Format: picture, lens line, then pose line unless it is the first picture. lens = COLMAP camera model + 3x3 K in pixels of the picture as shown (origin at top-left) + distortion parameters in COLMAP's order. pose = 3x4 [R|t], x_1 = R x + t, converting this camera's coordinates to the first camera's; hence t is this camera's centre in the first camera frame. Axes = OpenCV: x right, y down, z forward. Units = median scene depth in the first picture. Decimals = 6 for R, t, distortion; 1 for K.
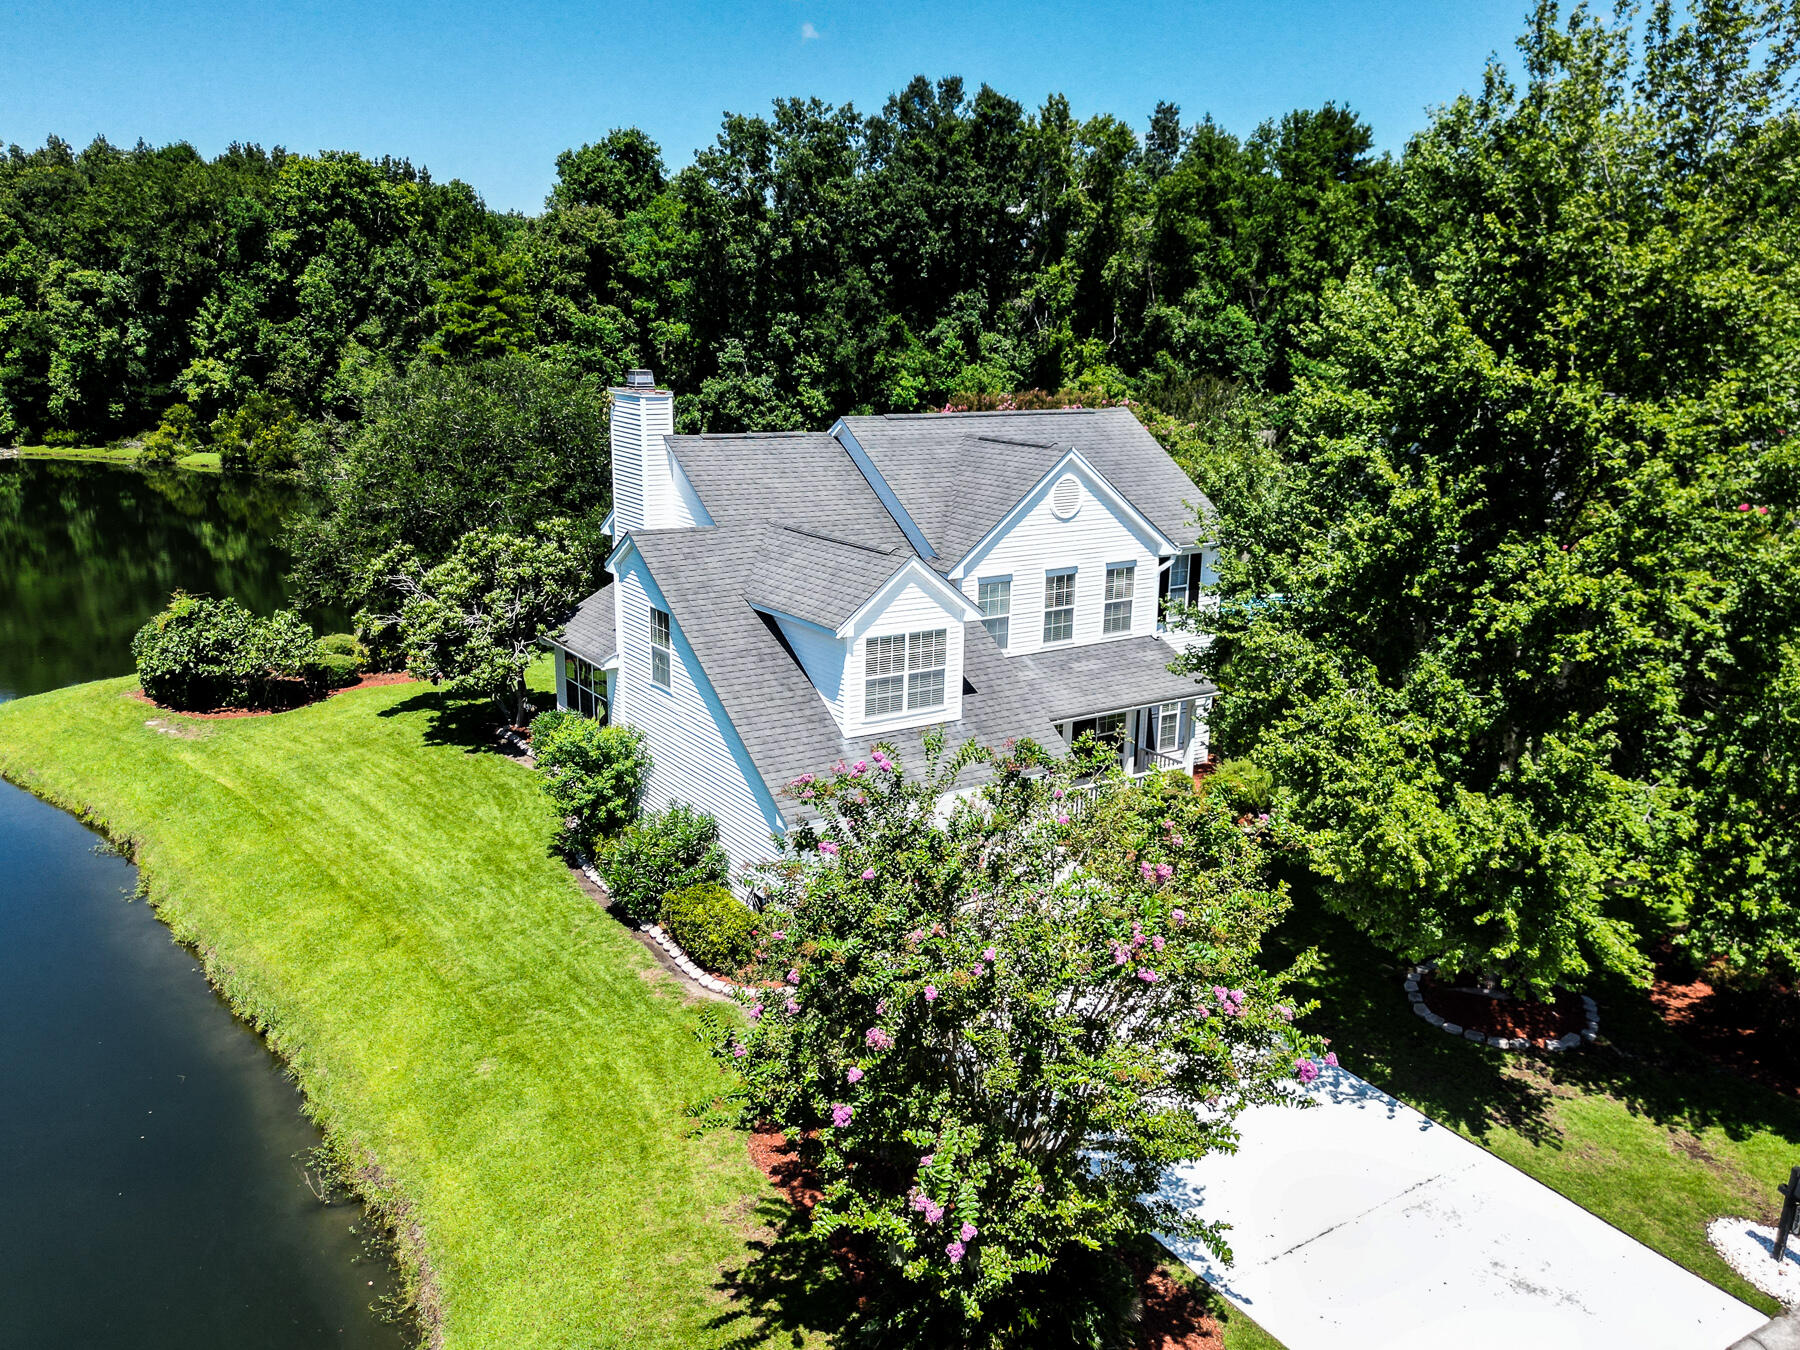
lens RADIAL K [[1348.3, 0, 900.0], [0, 1348.3, 675.0], [0, 0, 1]] dist [0.109217, -0.134877]
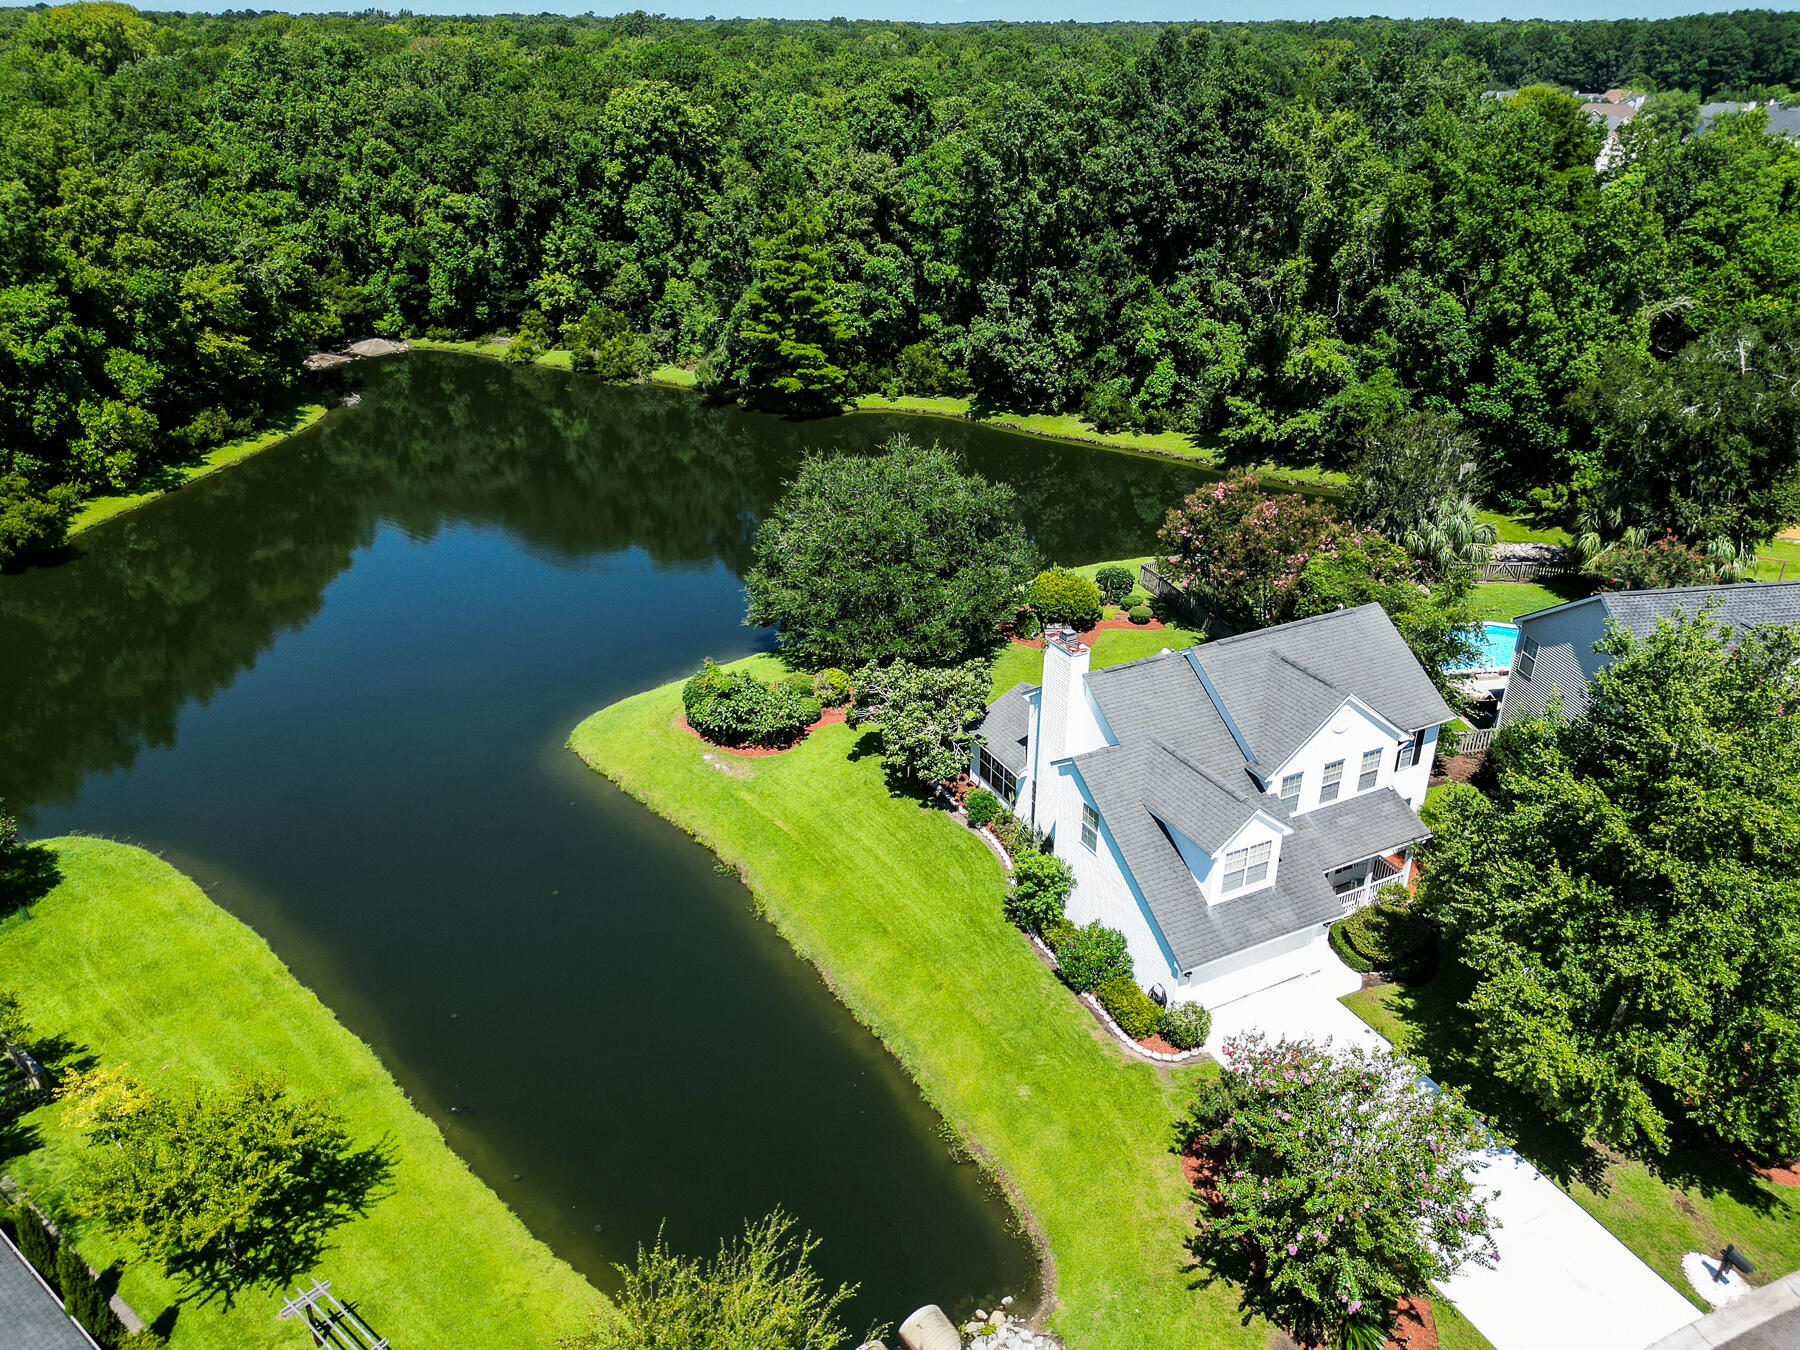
lens RADIAL K [[1264.0, 0, 900.0], [0, 1264.0, 675.0], [0, 0, 1]] dist [0.021942, 0.002644]
pose [[0.993166, 0.041321, -0.109155, -0.076209], [-0.015618, 0.973872, 0.226561, -0.170326], [0.115664, -0.223308, 0.967861, -0.152627]]
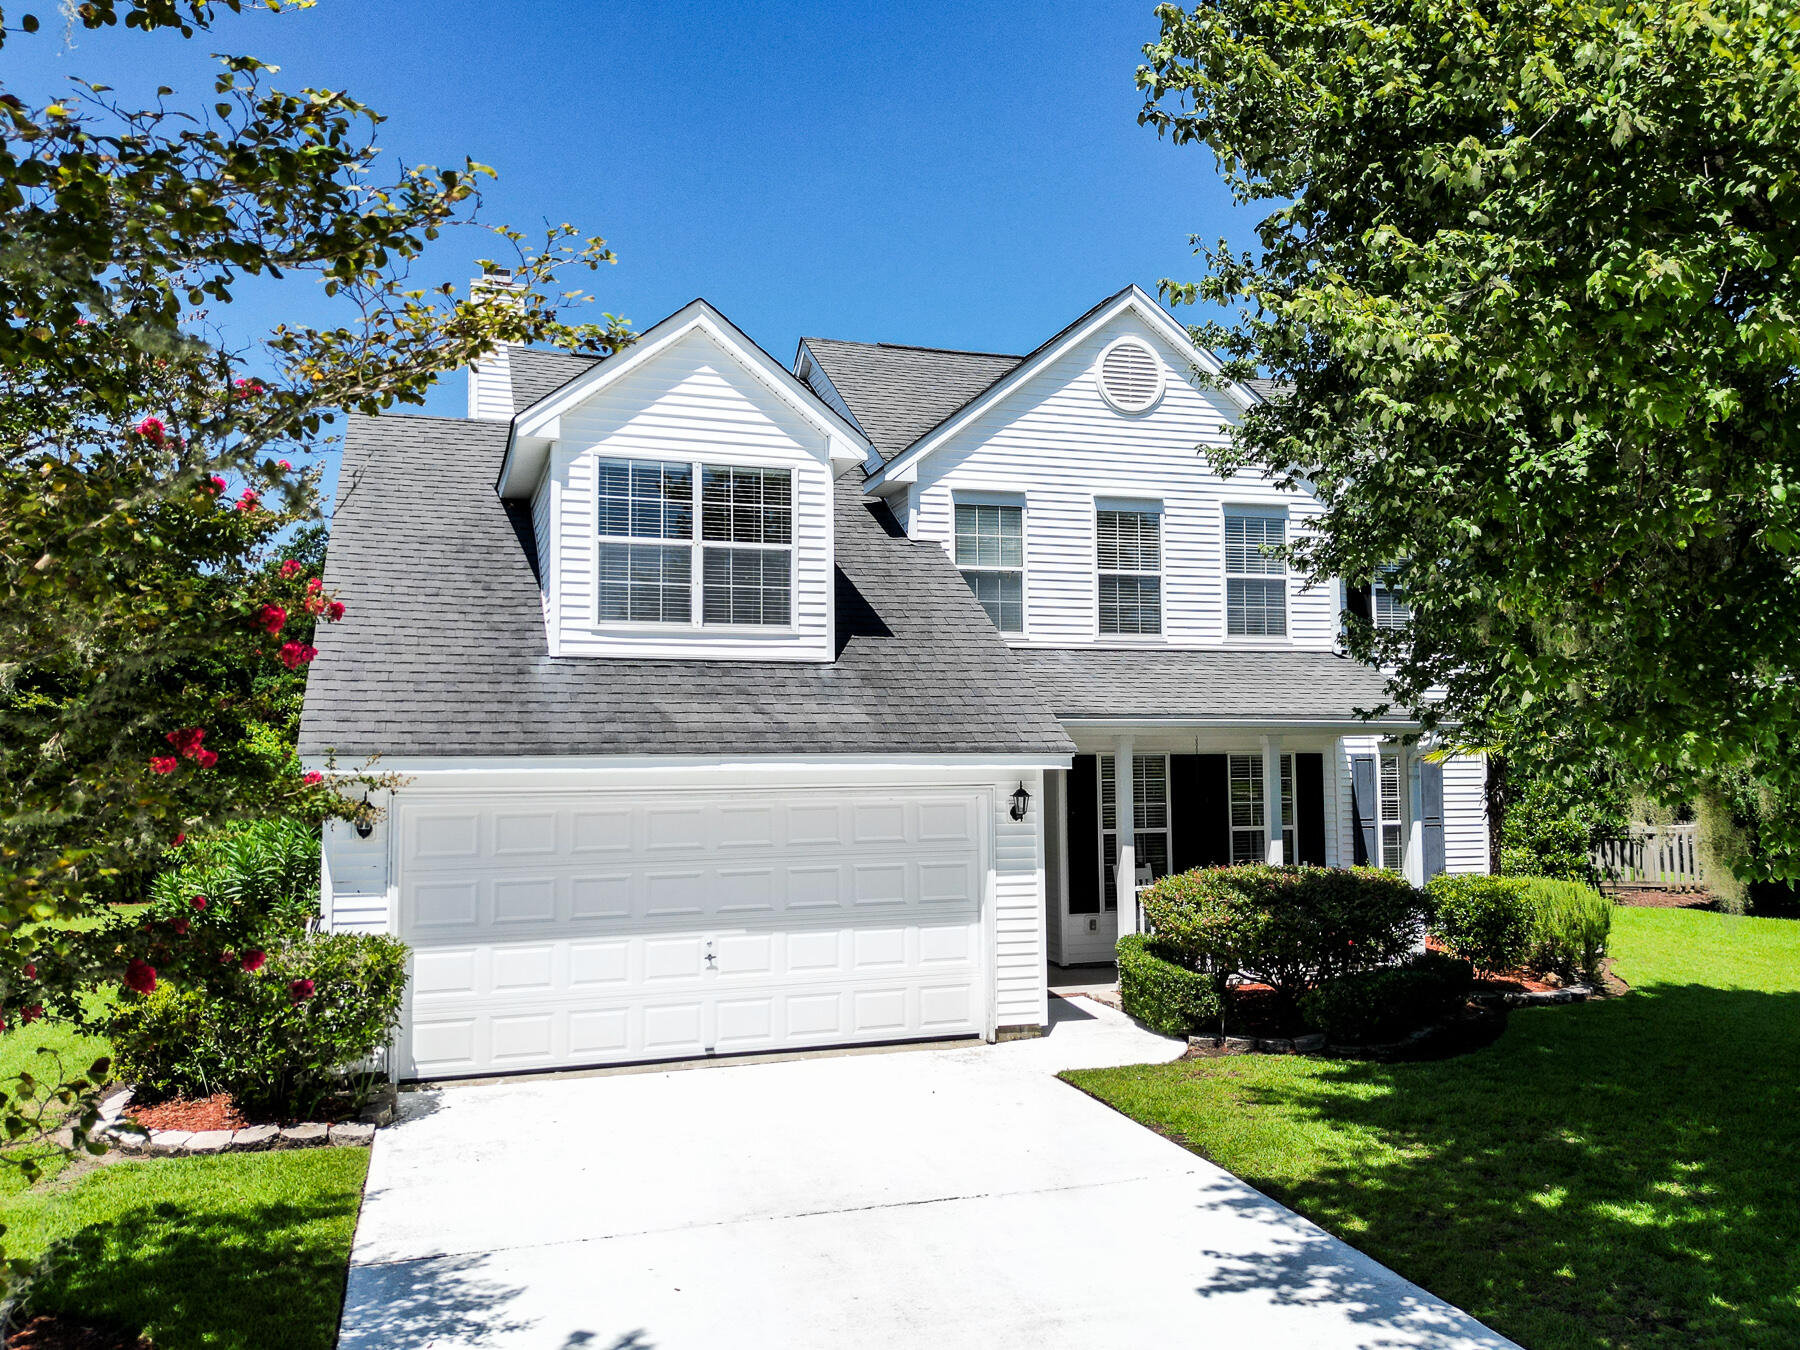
lens RADIAL K [[1264.0, 0, 900.0], [0, 1264.0, 675.0], [0, 0, 1]] dist [0.021942, 0.002644]
pose [[0.954705, -0.041299, -0.294675, 0.061648], [-0.054976, 0.948790, -0.311087, 0.053895], [0.292432, 0.313196, 0.903544, 0.177951]]
